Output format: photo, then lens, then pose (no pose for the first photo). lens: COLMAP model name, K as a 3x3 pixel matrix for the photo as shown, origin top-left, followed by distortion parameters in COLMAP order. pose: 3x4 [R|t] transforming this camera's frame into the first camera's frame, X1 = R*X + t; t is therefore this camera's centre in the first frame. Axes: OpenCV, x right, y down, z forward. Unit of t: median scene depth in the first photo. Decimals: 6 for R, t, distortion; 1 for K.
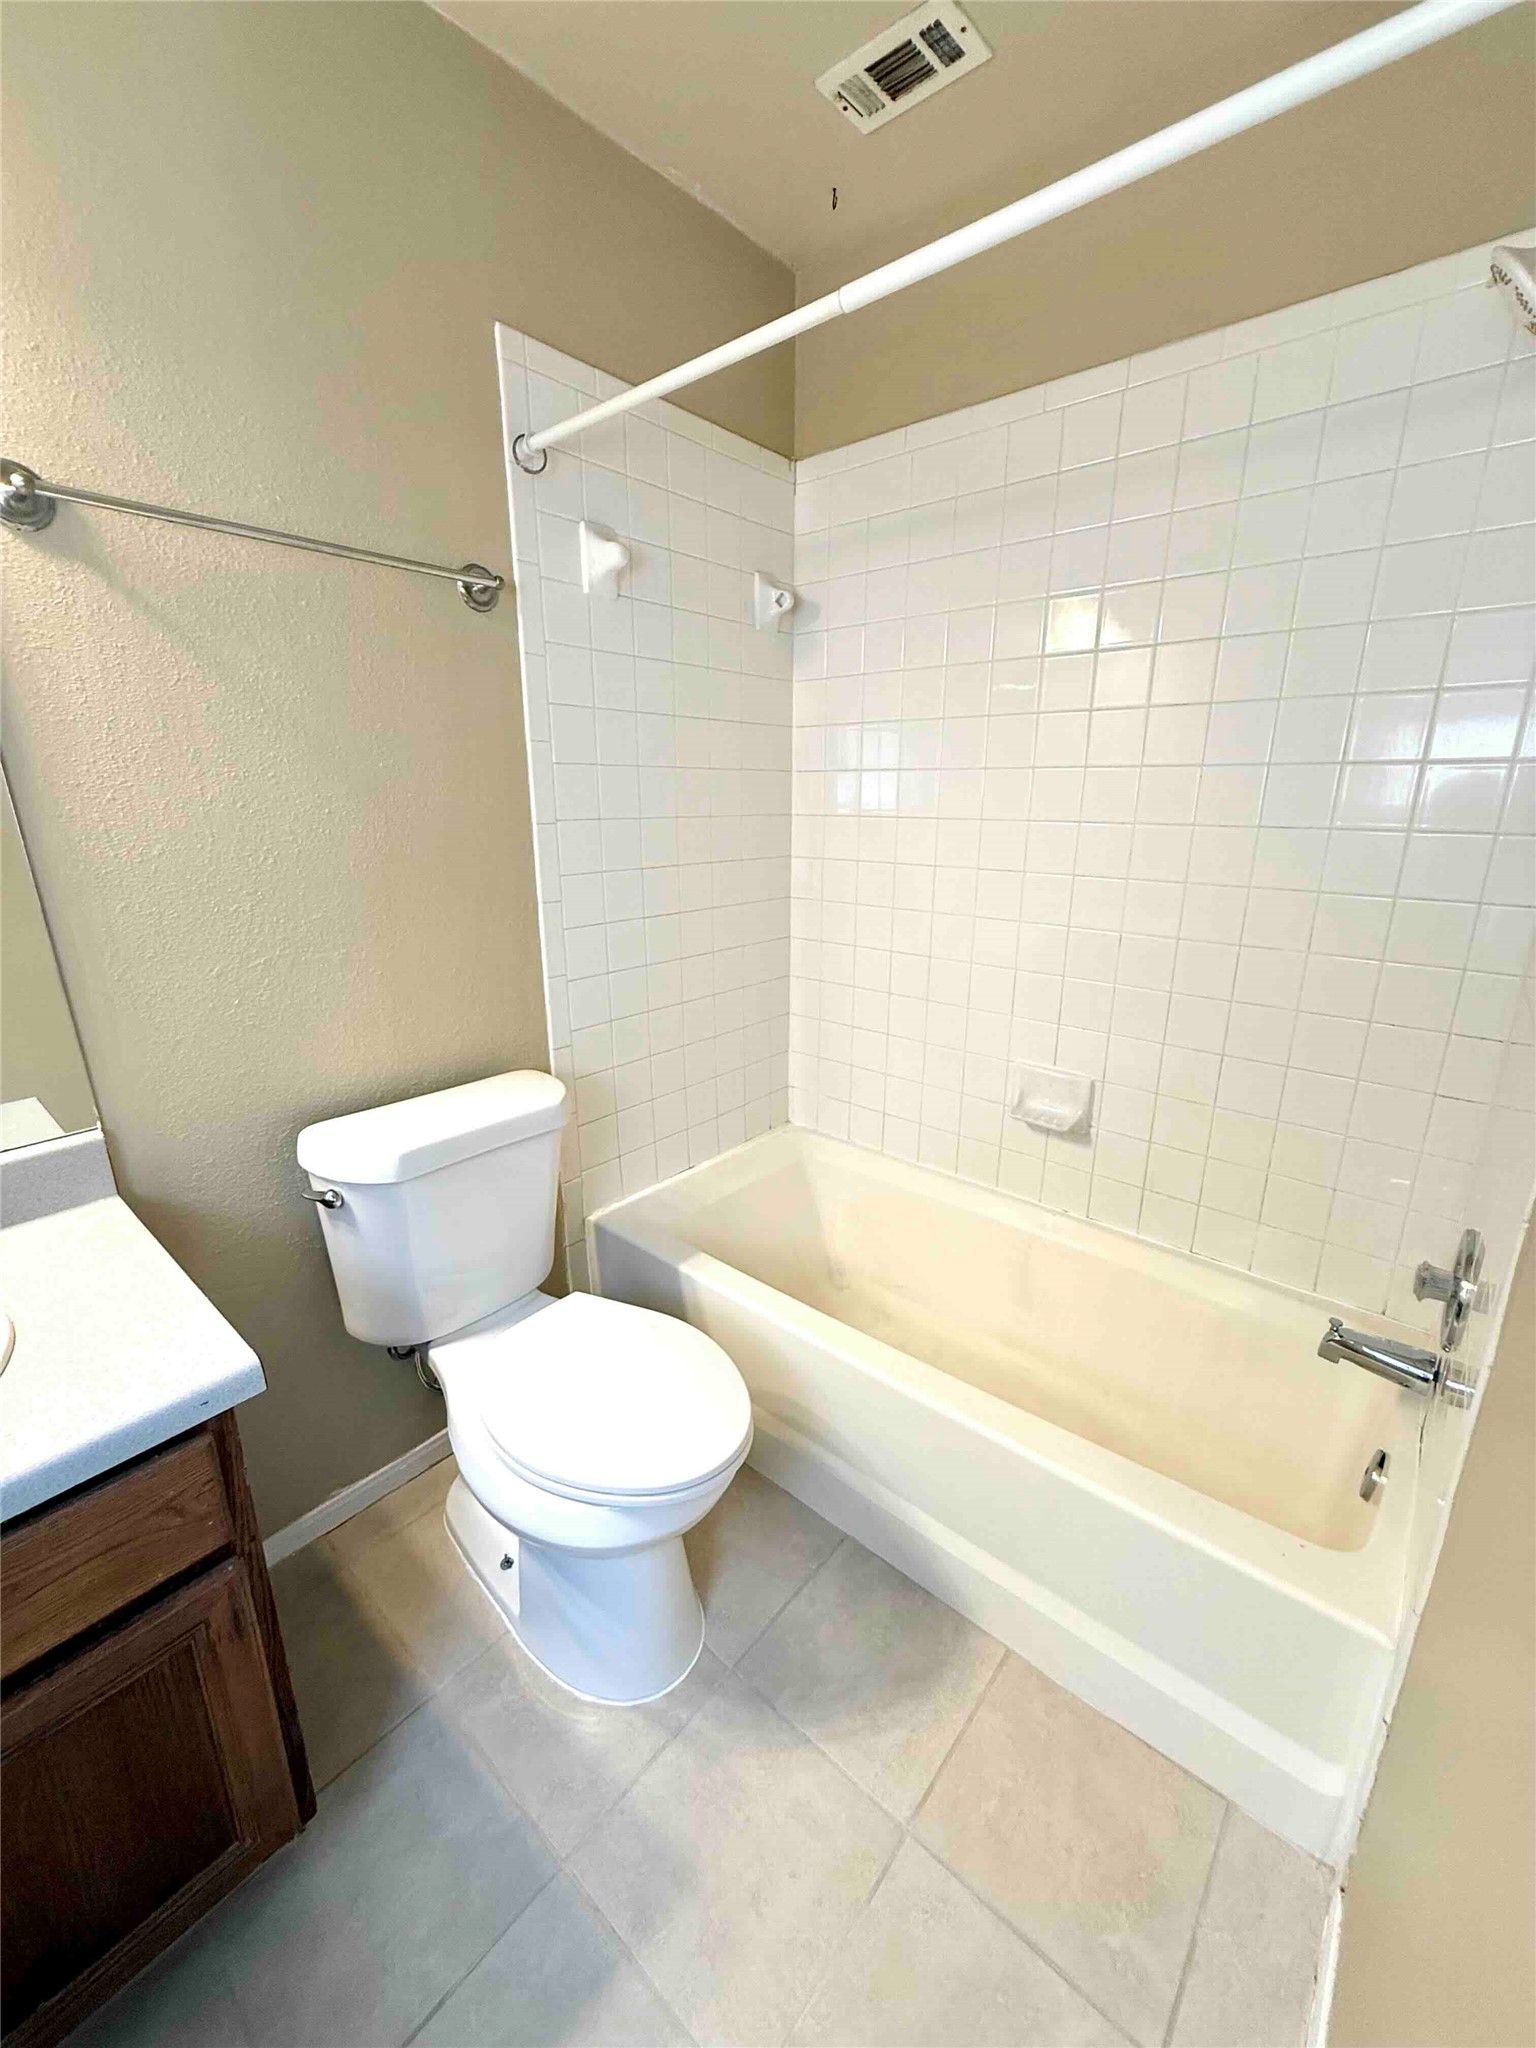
lens RADIAL K [[819.1, 0, 765.3], [0, 819.1, 1022.9], [0, 0, 1]] dist [-0.001831, 0.000400]
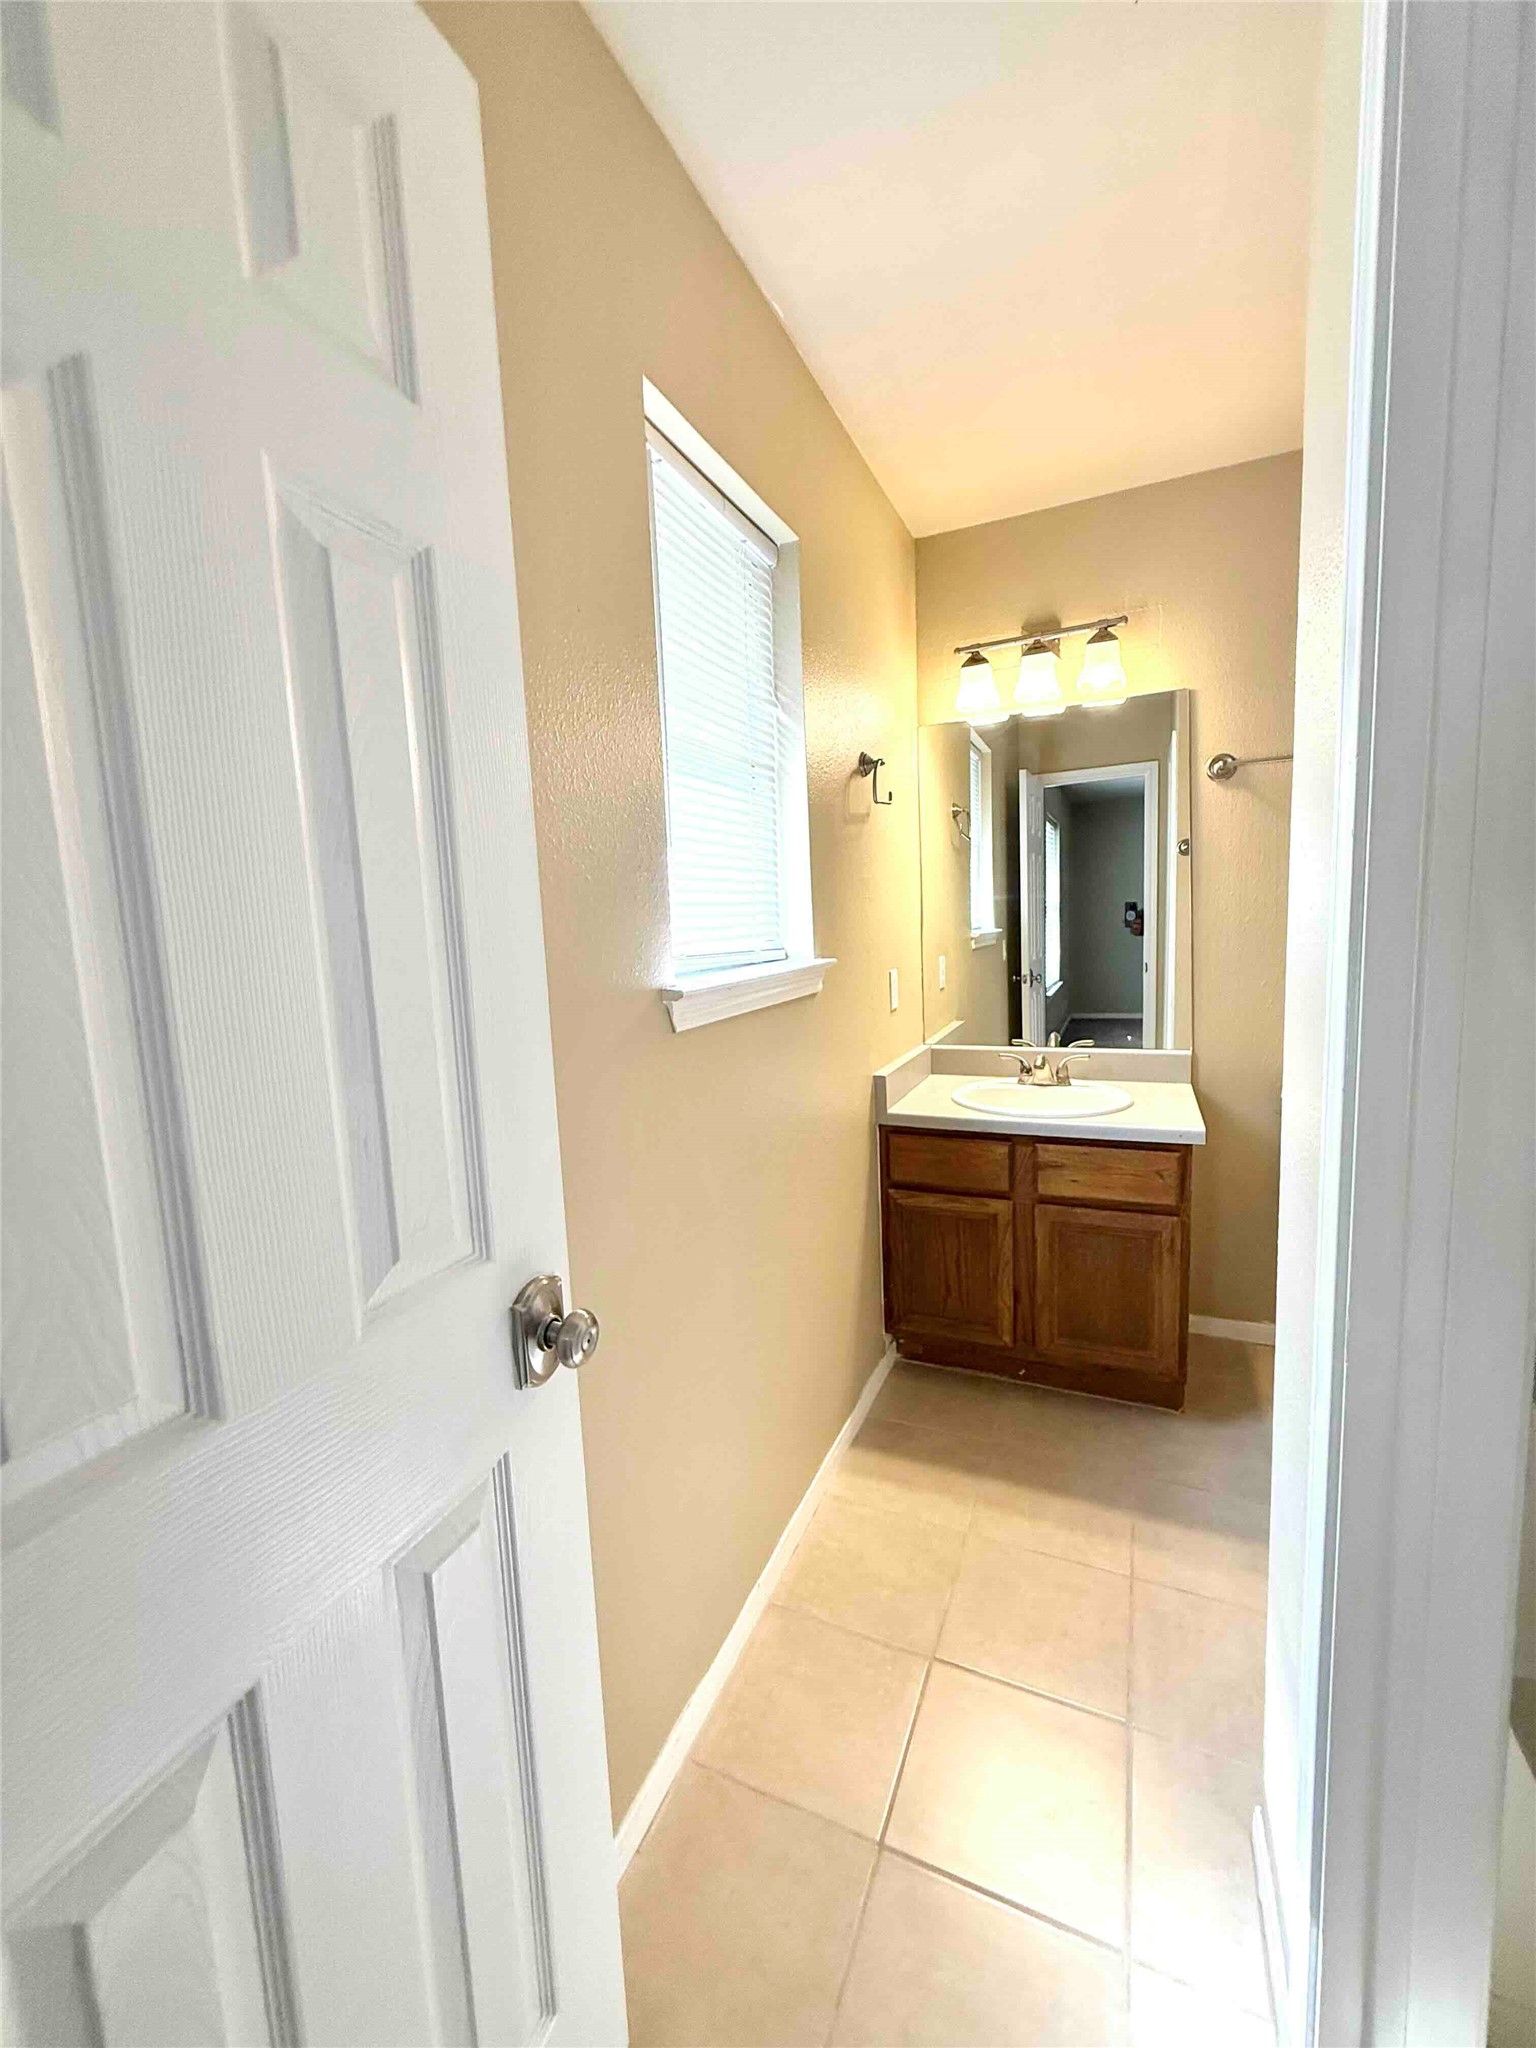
lens RADIAL K [[819.1, 0, 761.8], [0, 819.1, 1020.4], [0, 0, 1]] dist [-0.001831, 0.000400]
pose [[0.291329, 0.095829, -0.951811, 1.187792], [-0.221167, 0.974761, 0.030444, 0.318618], [0.930705, 0.201640, 0.305171, -0.932762]]
